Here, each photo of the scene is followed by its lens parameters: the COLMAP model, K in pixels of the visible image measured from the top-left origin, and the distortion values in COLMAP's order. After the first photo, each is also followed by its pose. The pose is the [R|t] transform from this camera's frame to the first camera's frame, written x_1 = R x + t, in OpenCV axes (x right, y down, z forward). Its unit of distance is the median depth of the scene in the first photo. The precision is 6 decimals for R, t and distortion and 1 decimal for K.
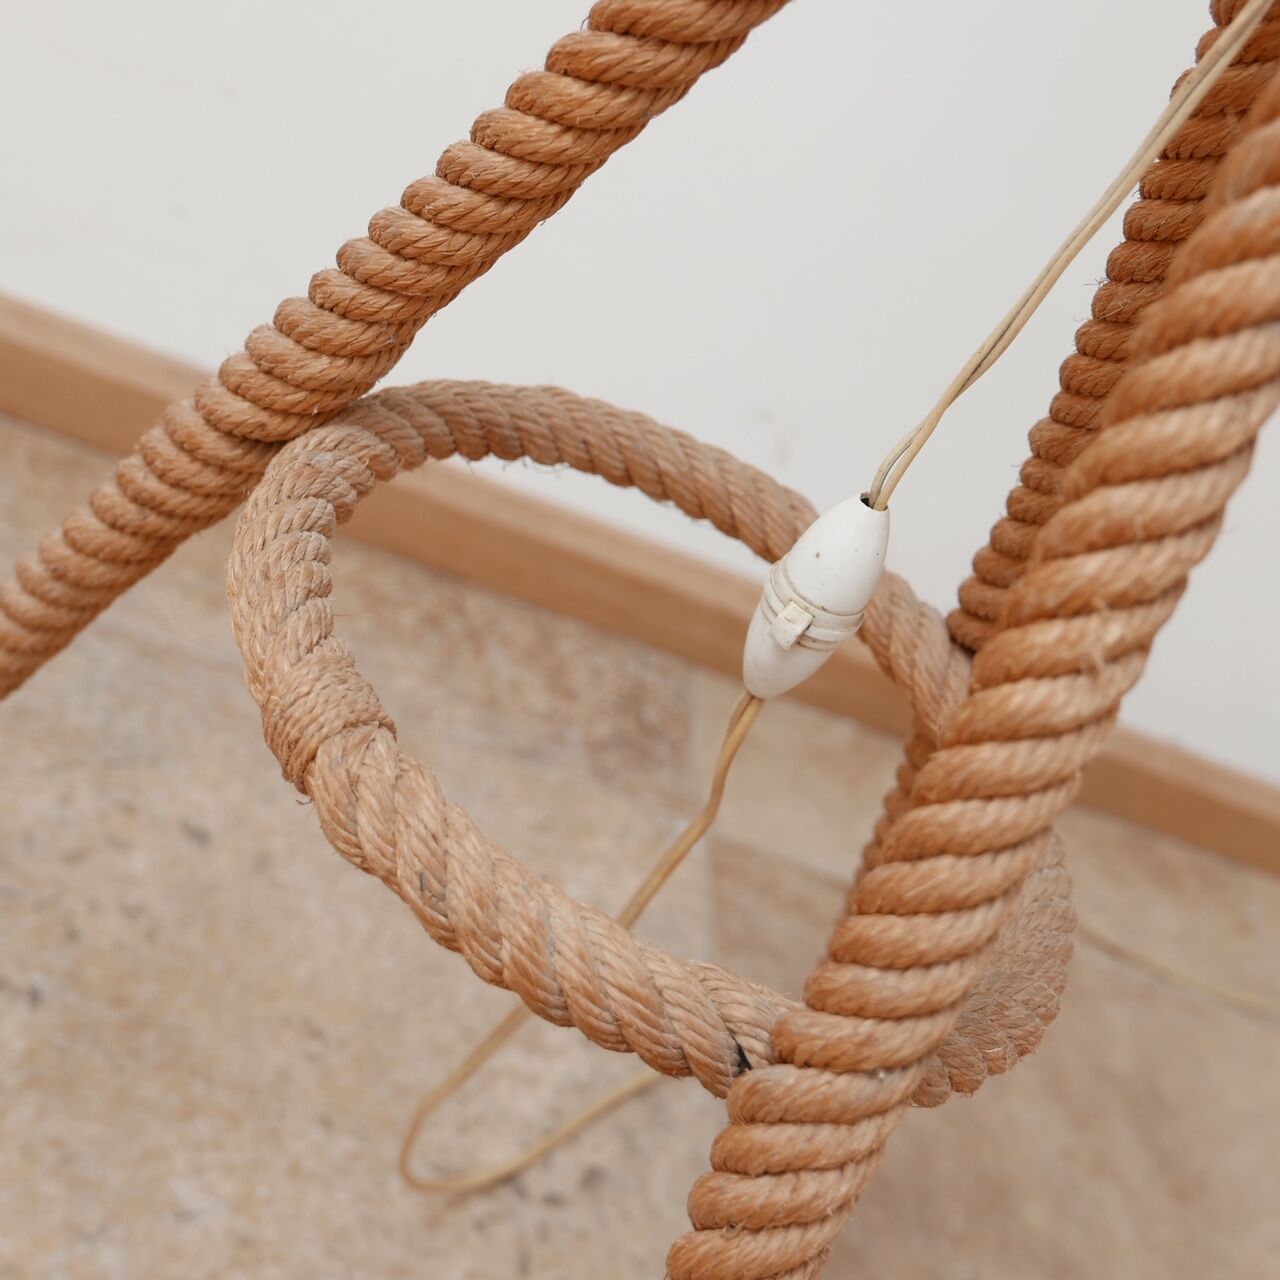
lens RADIAL K [[1774.4, 0, 634.5], [0, 1774.4, 643.3], [0, 0, 1]] dist [-0.048589, 0.000000]
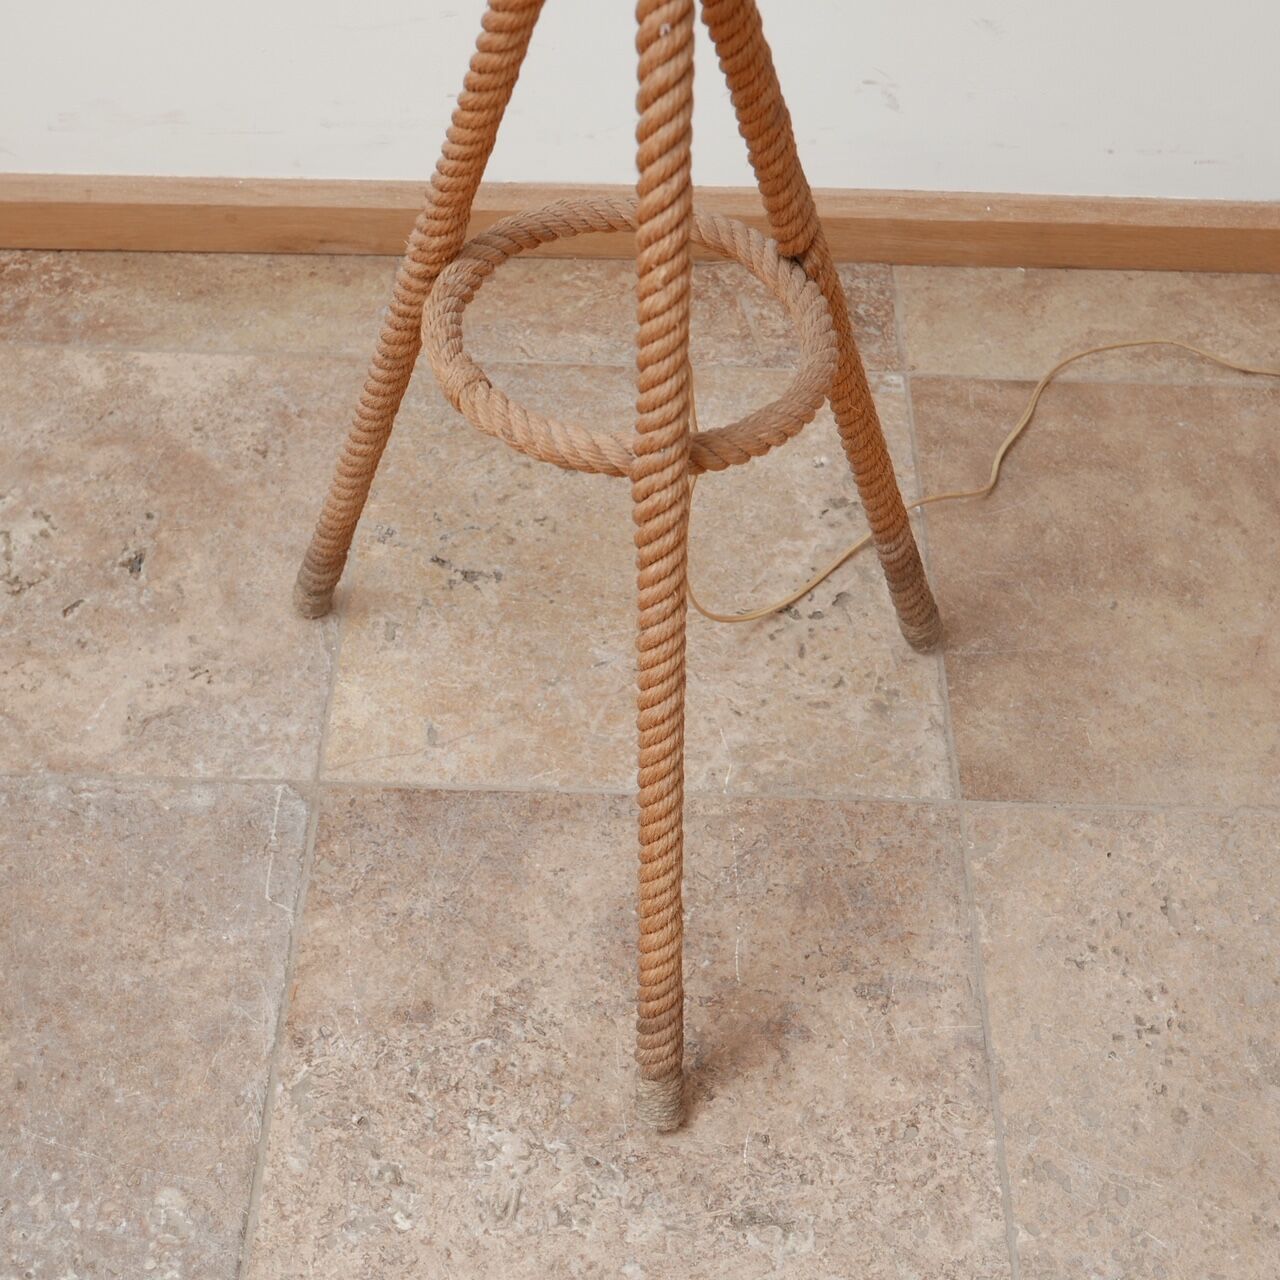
lens RADIAL K [[1774.4, 0, 647.3], [0, 1774.4, 634.9], [0, 0, 1]] dist [-0.048589, 0.000000]
pose [[0.907875, -0.247262, -0.338562, 0.730380], [0.308470, 0.940870, 0.140037, 0.091617], [0.283917, -0.231572, 0.930465, -1.211879]]
